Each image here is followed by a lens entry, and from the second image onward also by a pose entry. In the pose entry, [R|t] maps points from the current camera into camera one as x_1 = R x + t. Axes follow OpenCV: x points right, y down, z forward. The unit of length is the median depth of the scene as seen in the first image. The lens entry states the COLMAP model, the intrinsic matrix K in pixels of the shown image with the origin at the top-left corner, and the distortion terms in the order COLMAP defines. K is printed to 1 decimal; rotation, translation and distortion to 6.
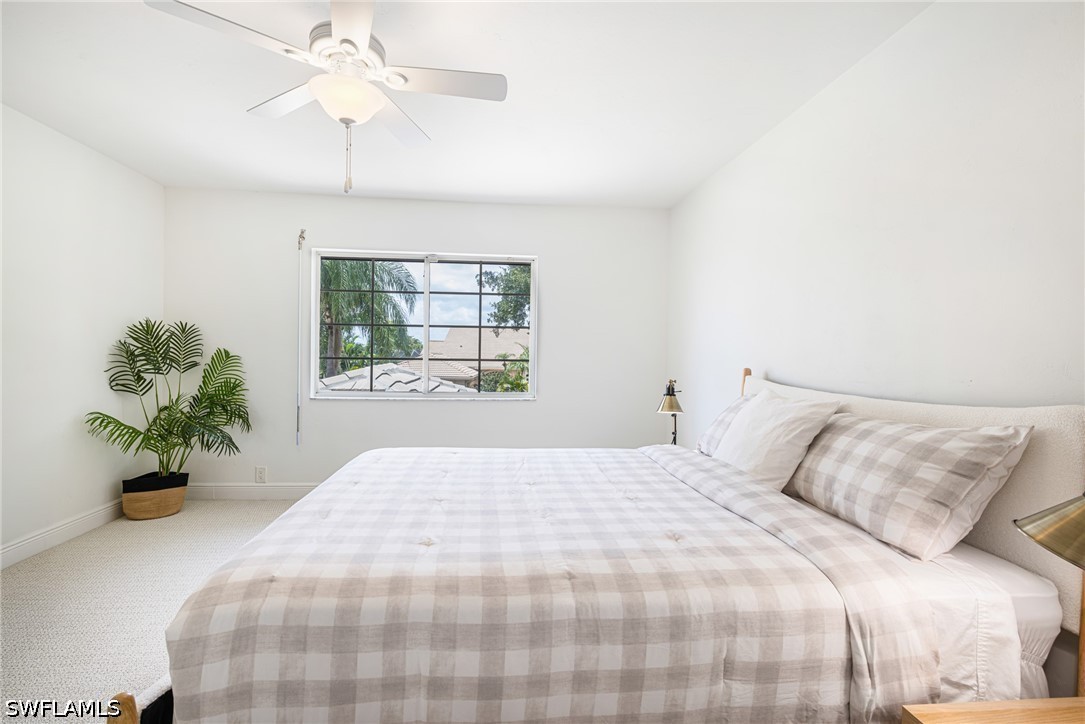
lens RADIAL K [[481.1, 0, 538.6], [0, 481.1, 357.2], [0, 0, 1]] dist [0.001574, 0.000520]
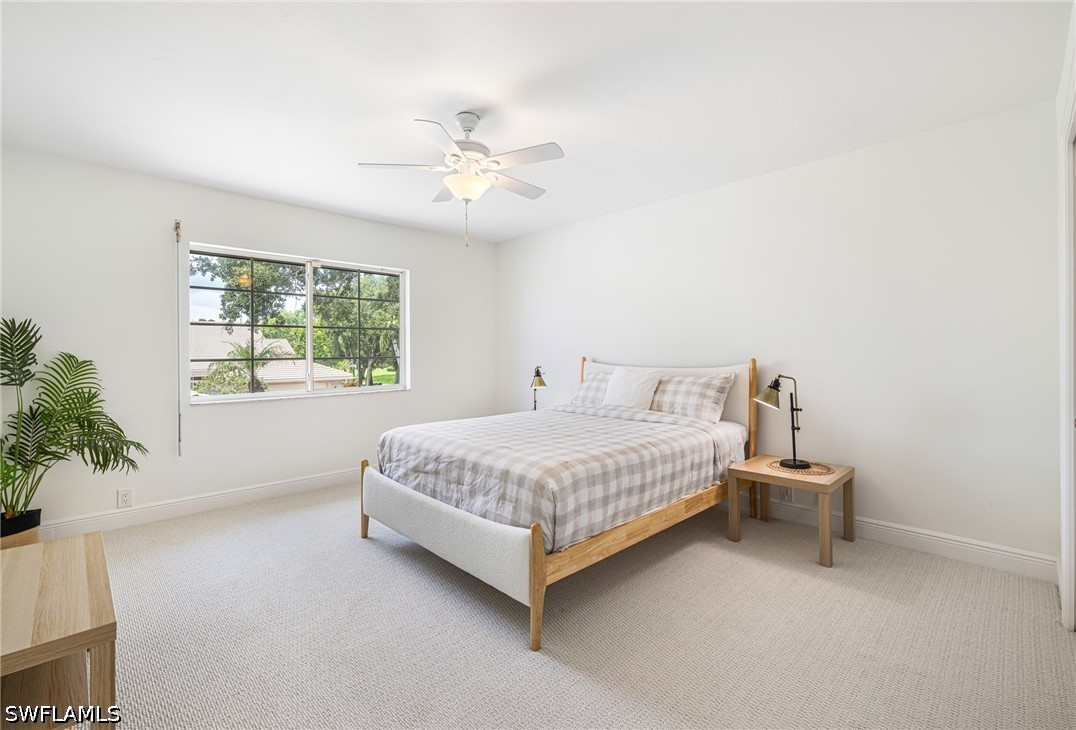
lens RADIAL K [[482.2, 0, 542.6], [0, 482.2, 350.0], [0, 0, 1]] dist [0.013866, 0.000149]
pose [[0.763690, -0.018295, 0.645324, -1.240824], [0.021374, 0.999767, 0.003048, -0.015451], [-0.645229, 0.011465, 0.763903, -0.326139]]
